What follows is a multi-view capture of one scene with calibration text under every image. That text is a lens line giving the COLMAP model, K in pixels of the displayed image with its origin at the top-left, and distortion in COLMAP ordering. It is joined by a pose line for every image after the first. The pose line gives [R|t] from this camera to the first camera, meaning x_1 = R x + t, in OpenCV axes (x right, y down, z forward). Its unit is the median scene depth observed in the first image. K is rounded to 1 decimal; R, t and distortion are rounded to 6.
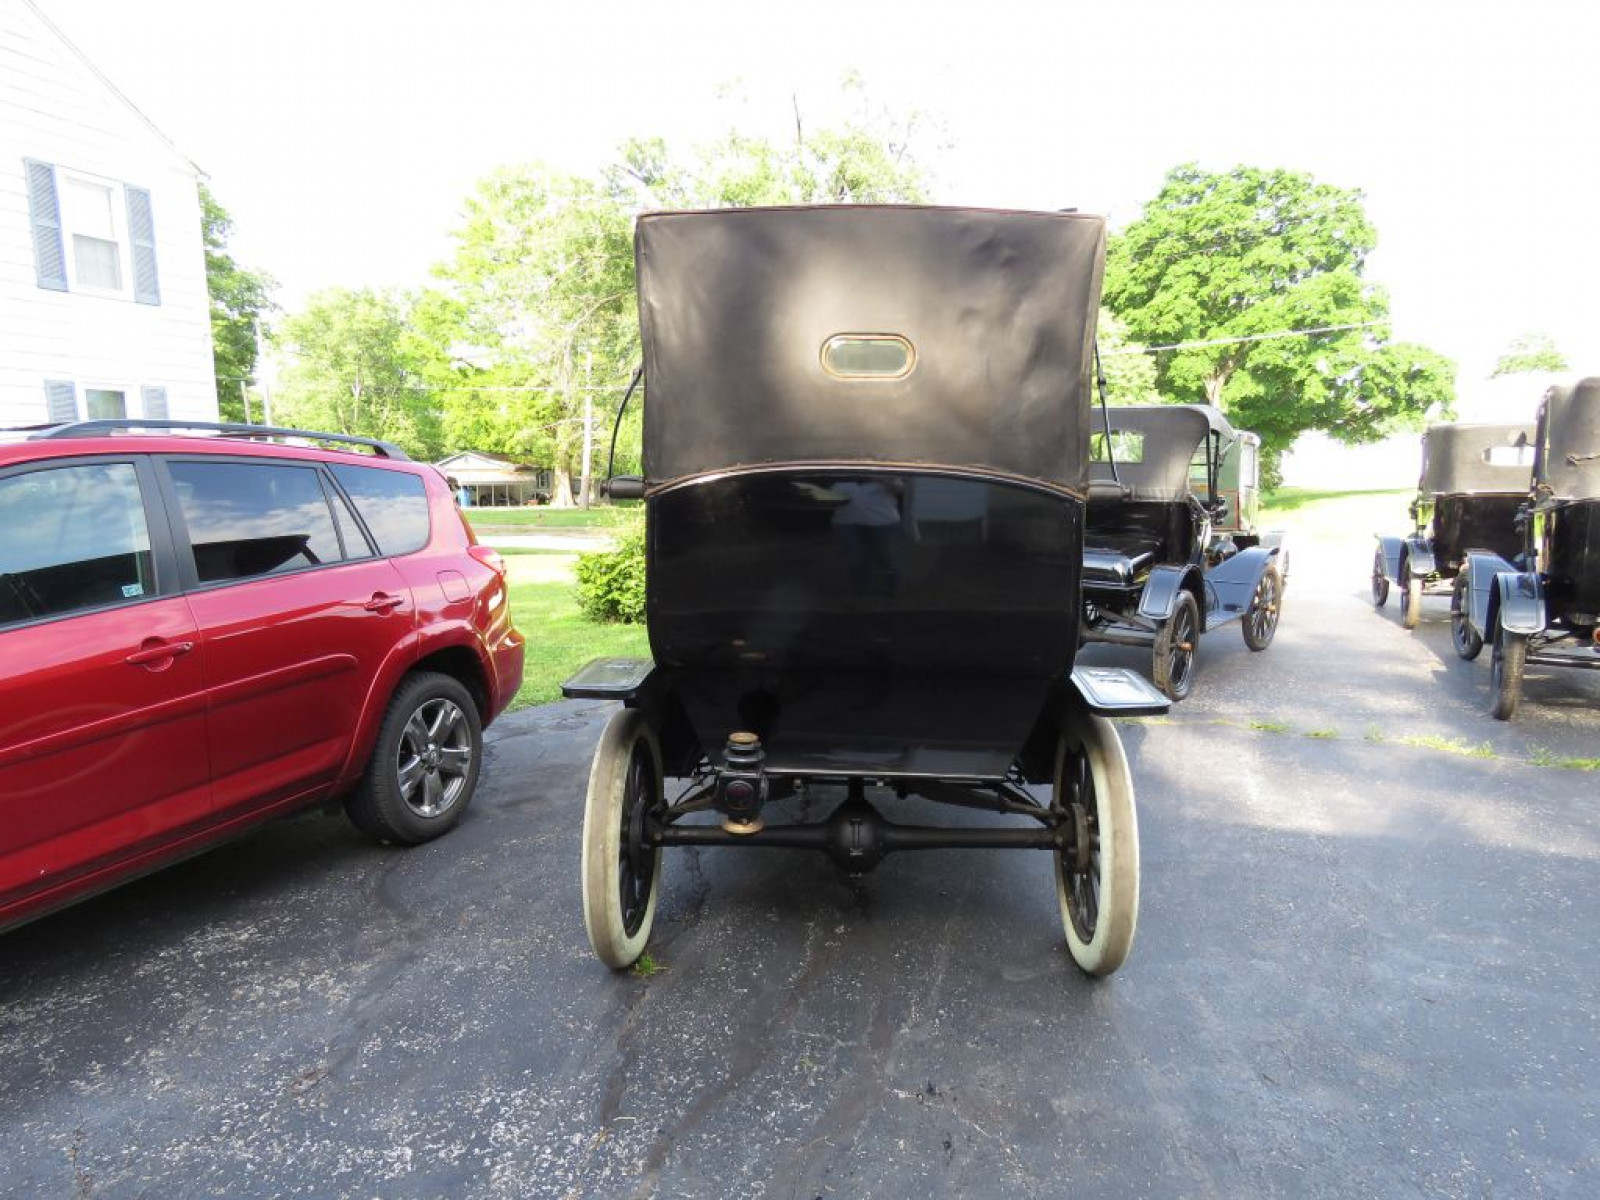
lens RADIAL K [[1035.5, 0, 786.3], [0, 1035.5, 604.4], [0, 0, 1]] dist [-0.010545, 0.001870]
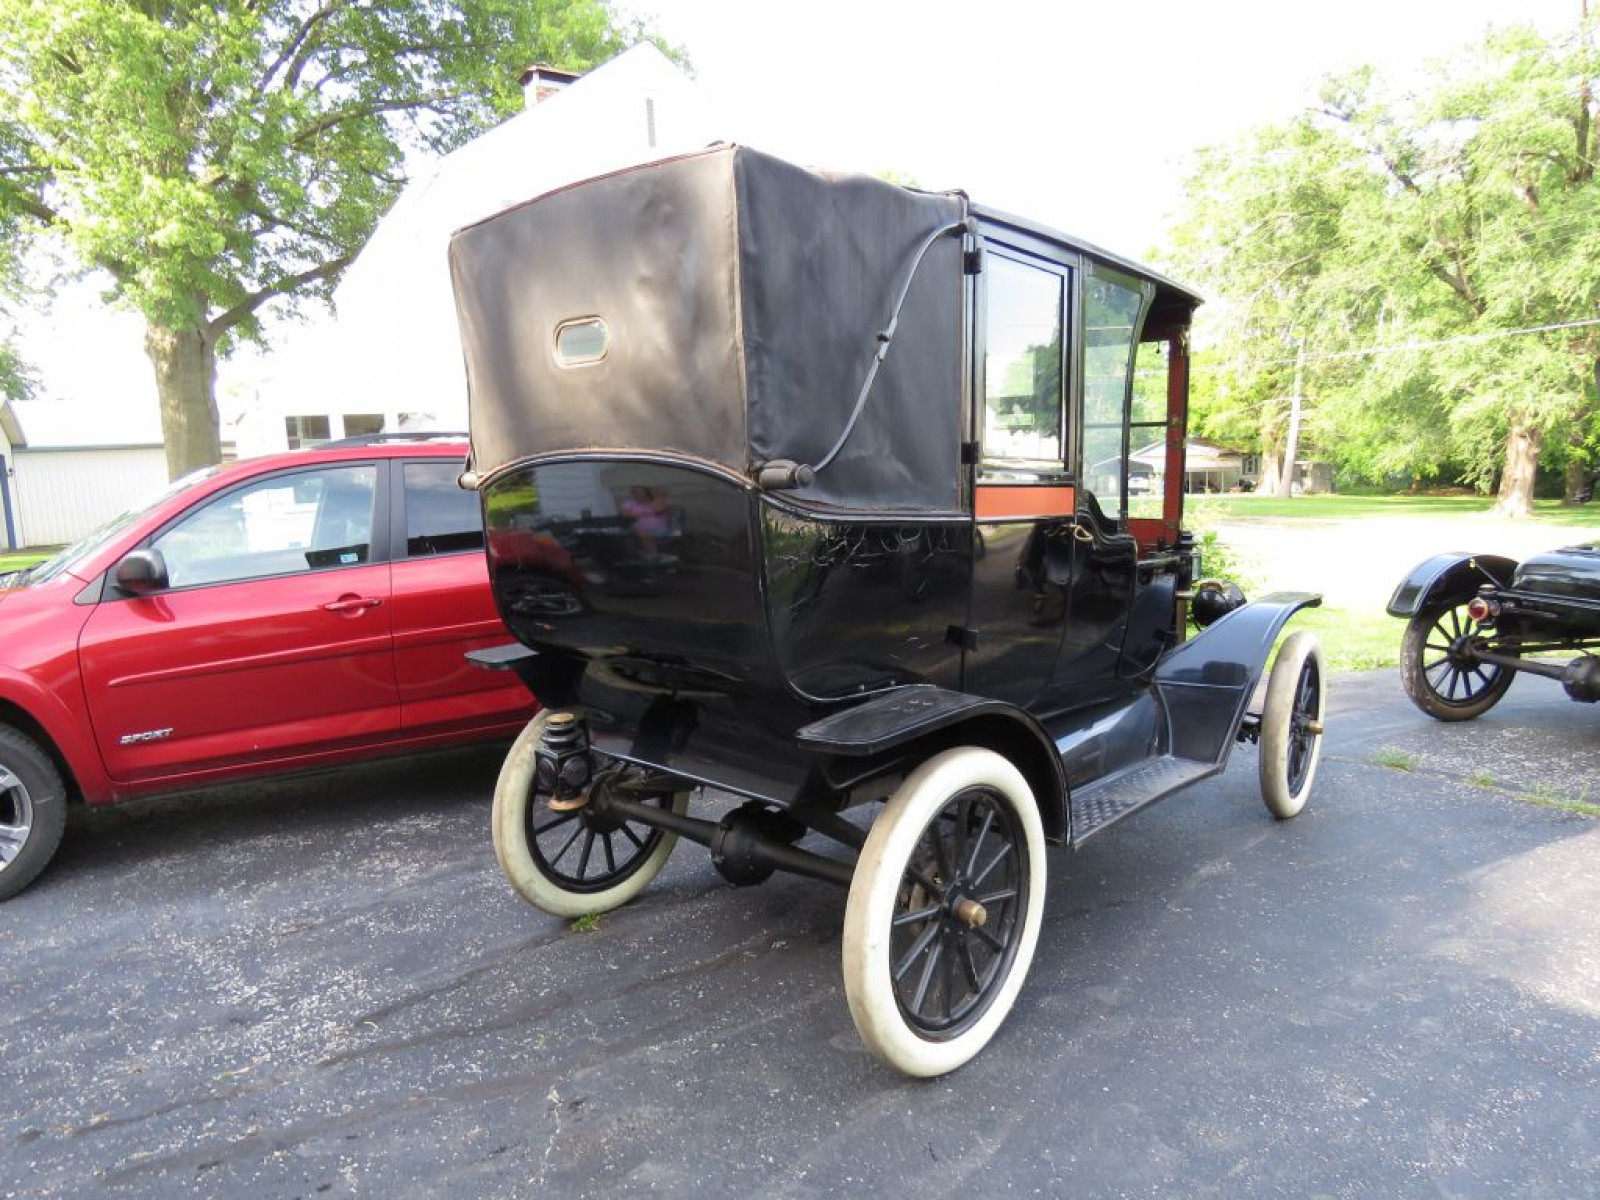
lens RADIAL K [[1040.5, 0, 800.0], [0, 1040.5, 600.0], [0, 0, 1]] dist [-0.003353, 0.000658]
pose [[0.766214, 0.059029, -0.639868, 0.092418], [-0.054743, 0.998148, 0.026528, -0.003500], [0.640249, 0.014702, 0.768026, 0.040404]]
